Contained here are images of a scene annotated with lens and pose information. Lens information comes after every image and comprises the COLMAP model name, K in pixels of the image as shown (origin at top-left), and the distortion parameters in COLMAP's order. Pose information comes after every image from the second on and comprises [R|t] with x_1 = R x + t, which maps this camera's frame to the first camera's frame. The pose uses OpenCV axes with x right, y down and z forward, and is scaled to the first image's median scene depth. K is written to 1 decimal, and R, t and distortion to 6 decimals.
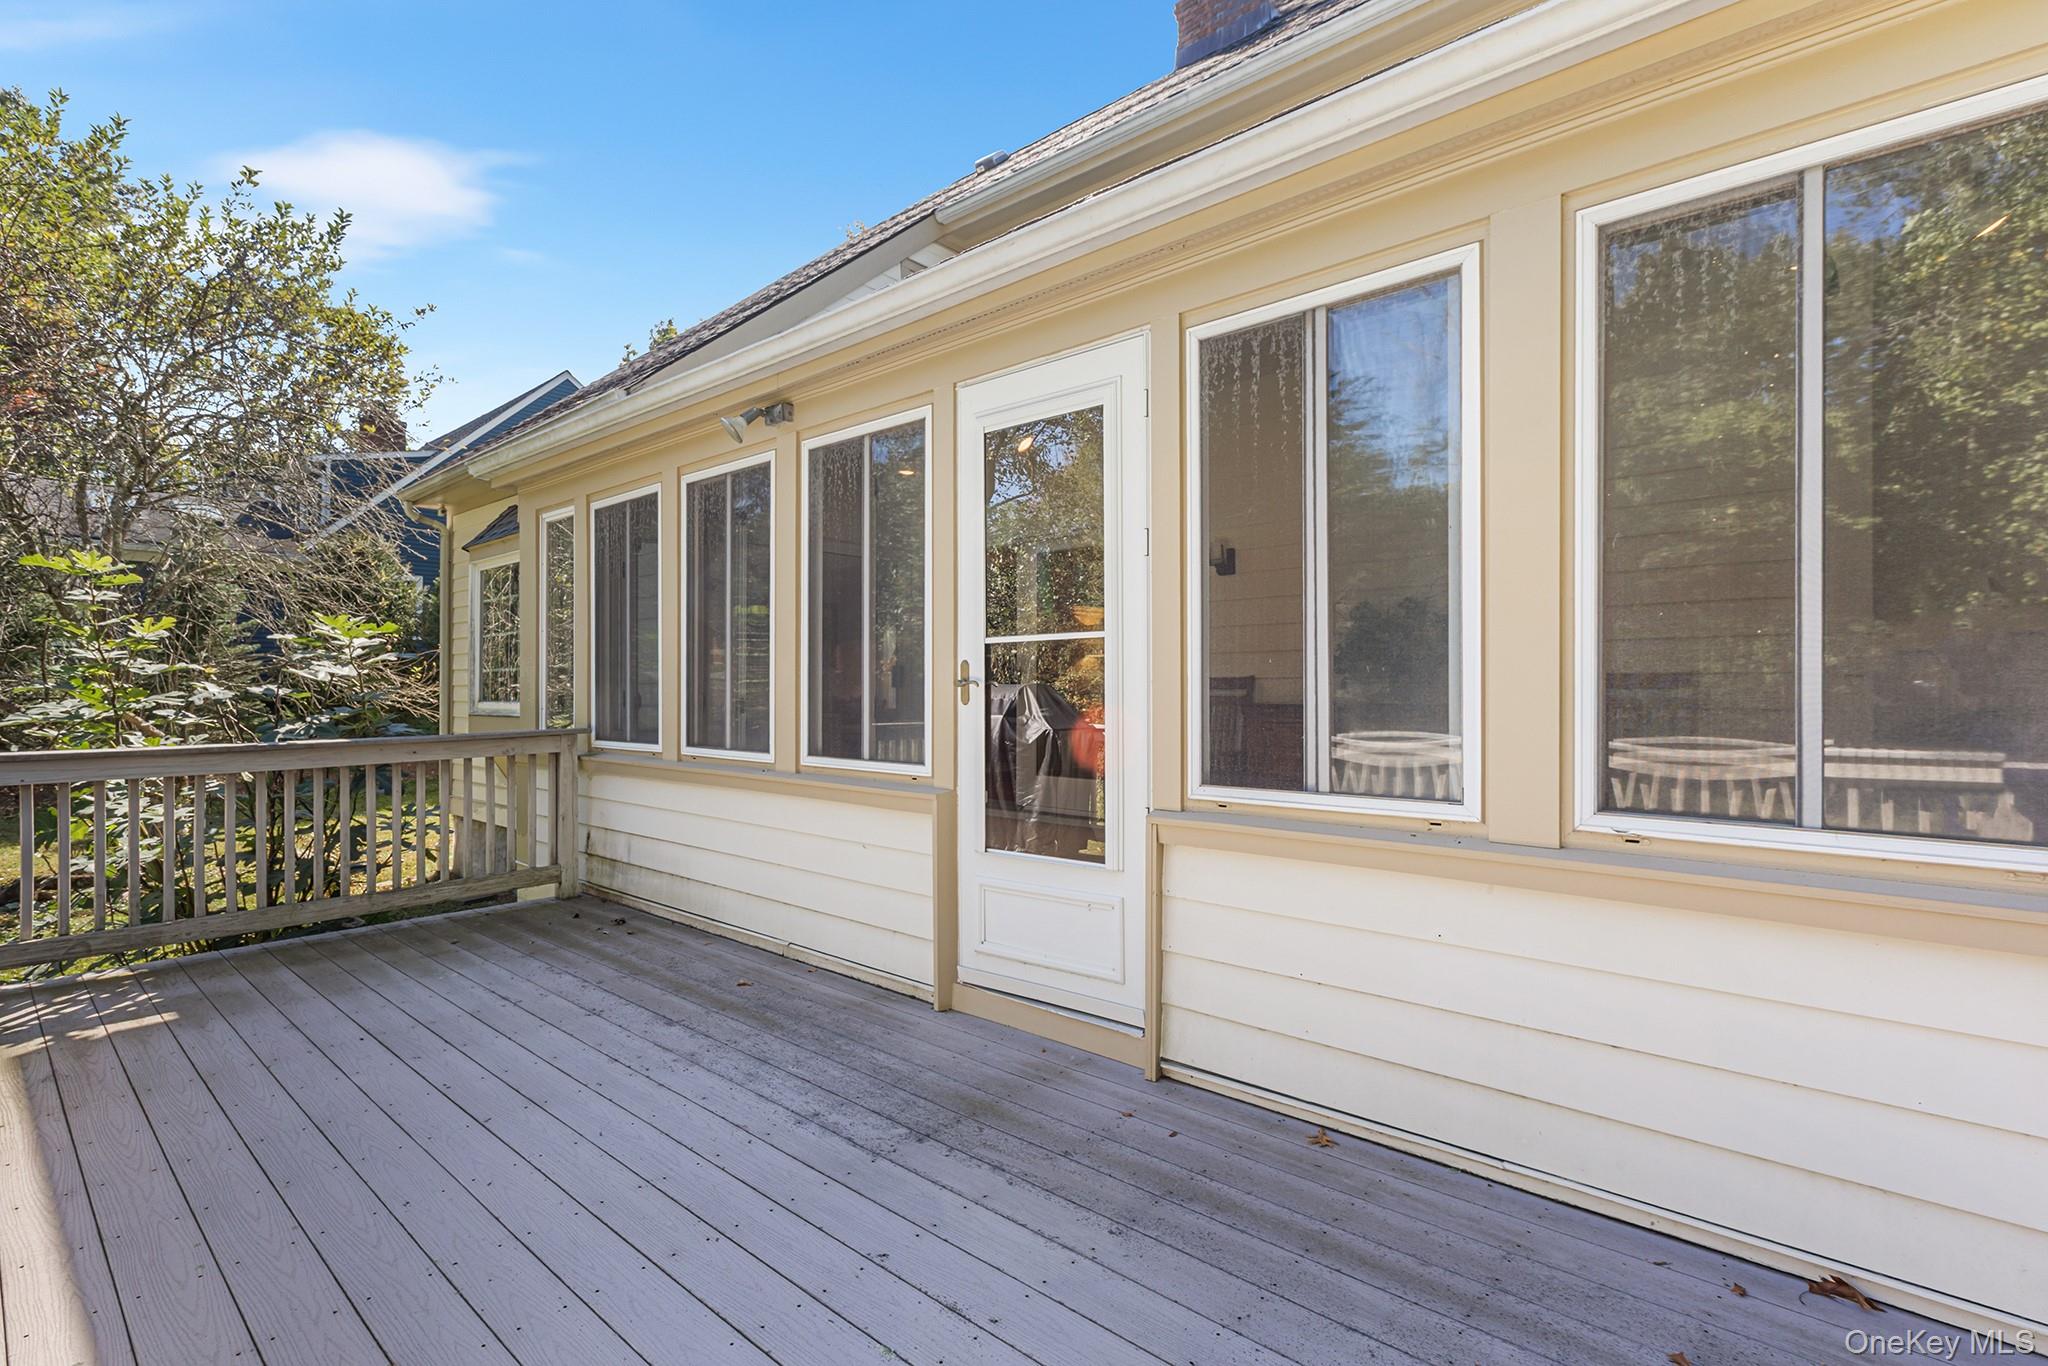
lens RADIAL K [[940.5, 0, 1023.2], [0, 940.5, 677.3], [0, 0, 1]] dist [-0.000327, 0.000432]
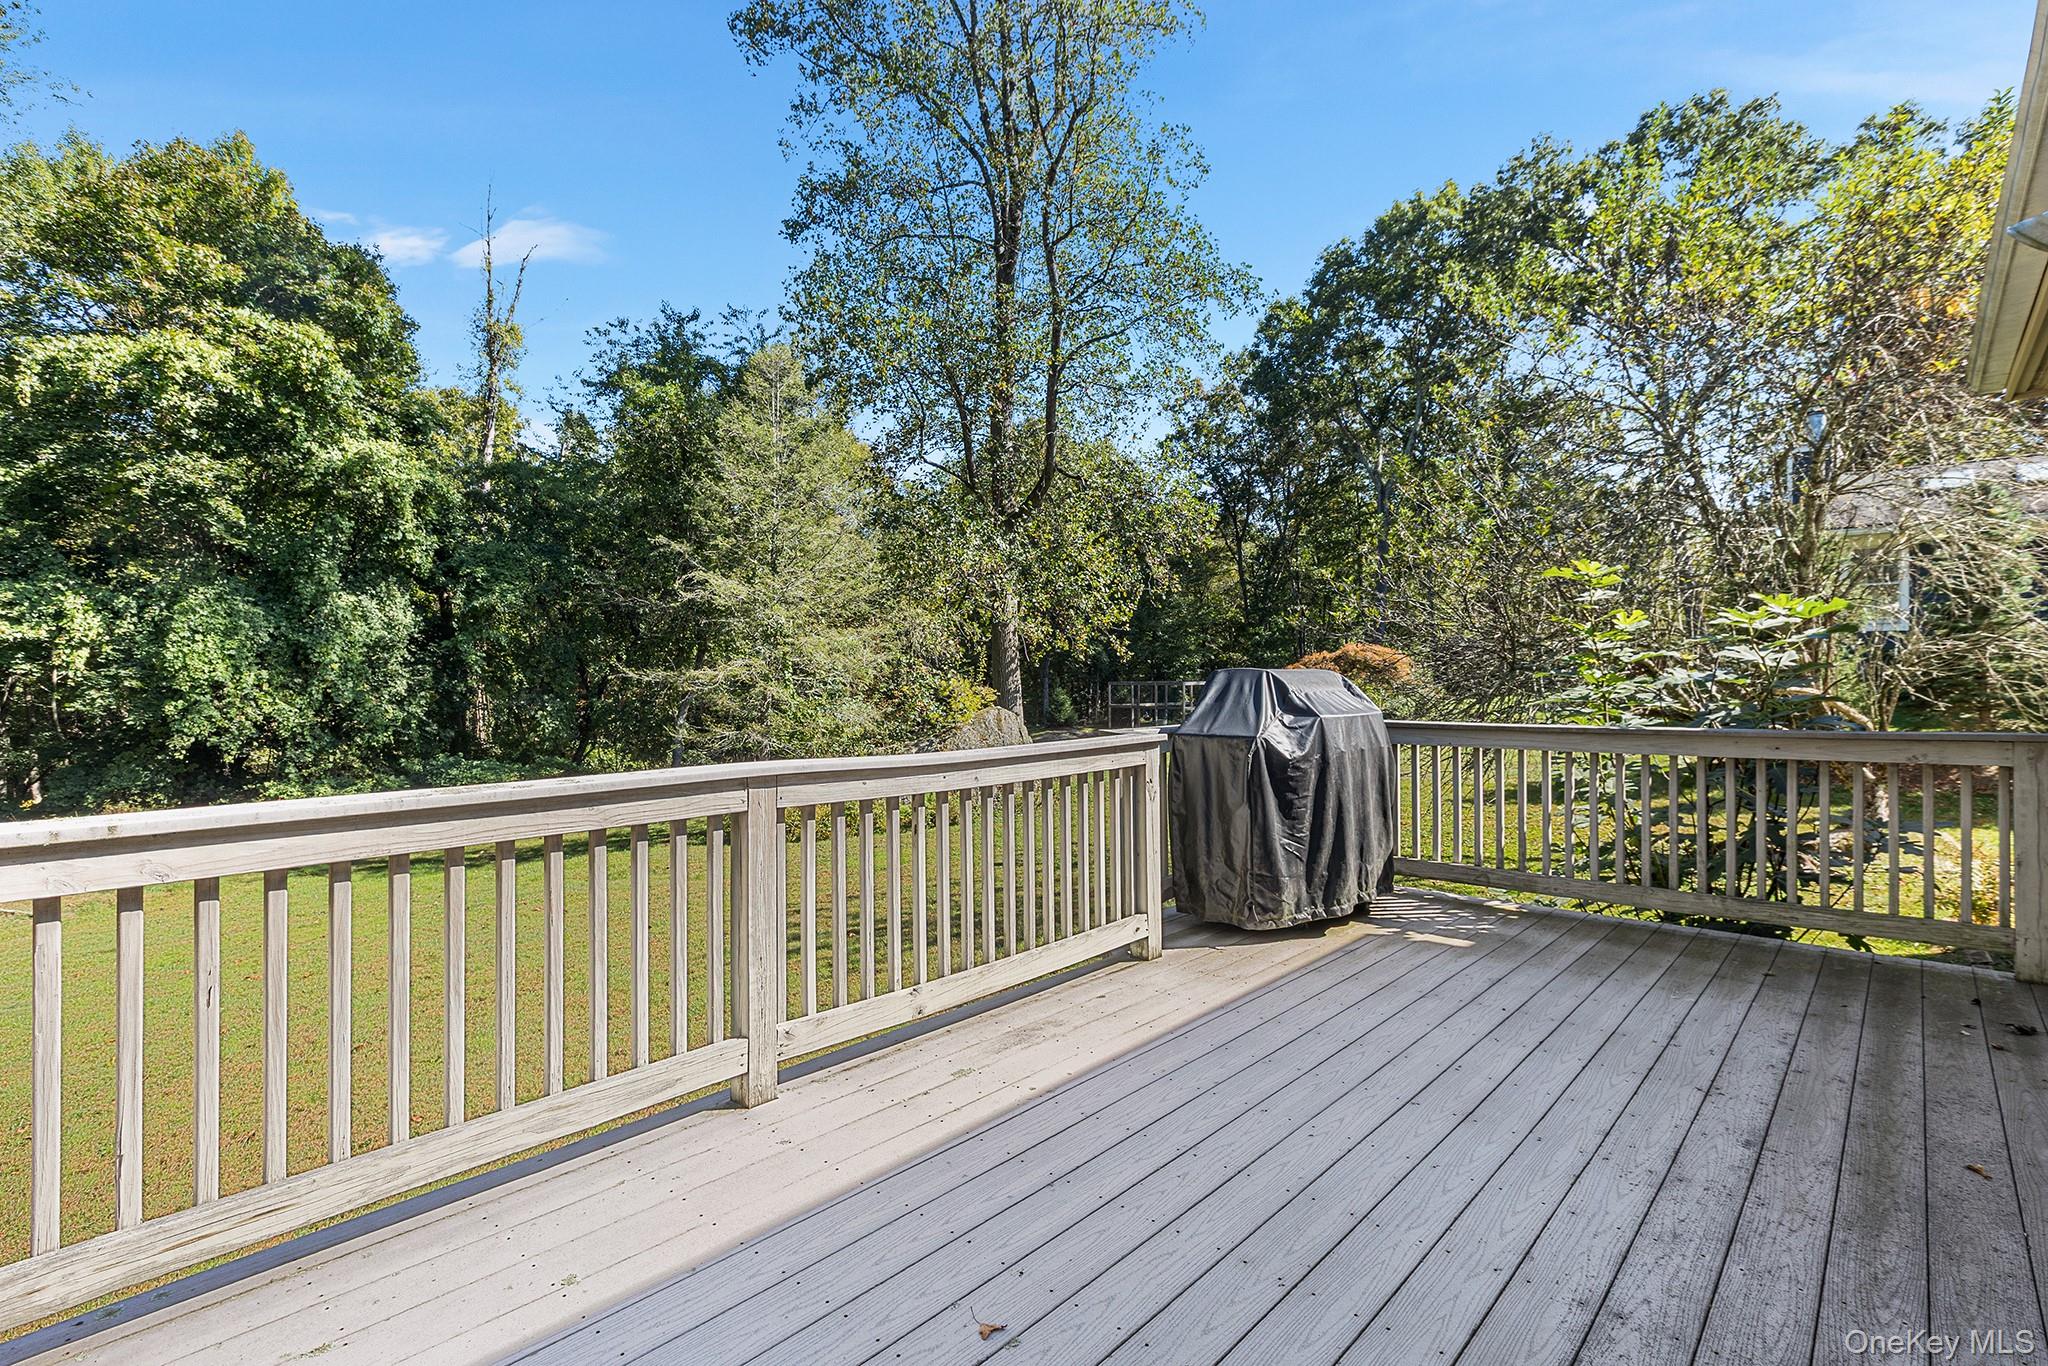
lens RADIAL K [[994.3, 0, 1062.5], [0, 994.3, 662.2], [0, 0, 1]] dist [0.000877, 0.000064]
pose [[0.006475, -0.011515, -0.999913, 0.358284], [0.010205, 0.999882, -0.011449, 0.005543], [0.999927, -0.010130, 0.006592, 0.449235]]
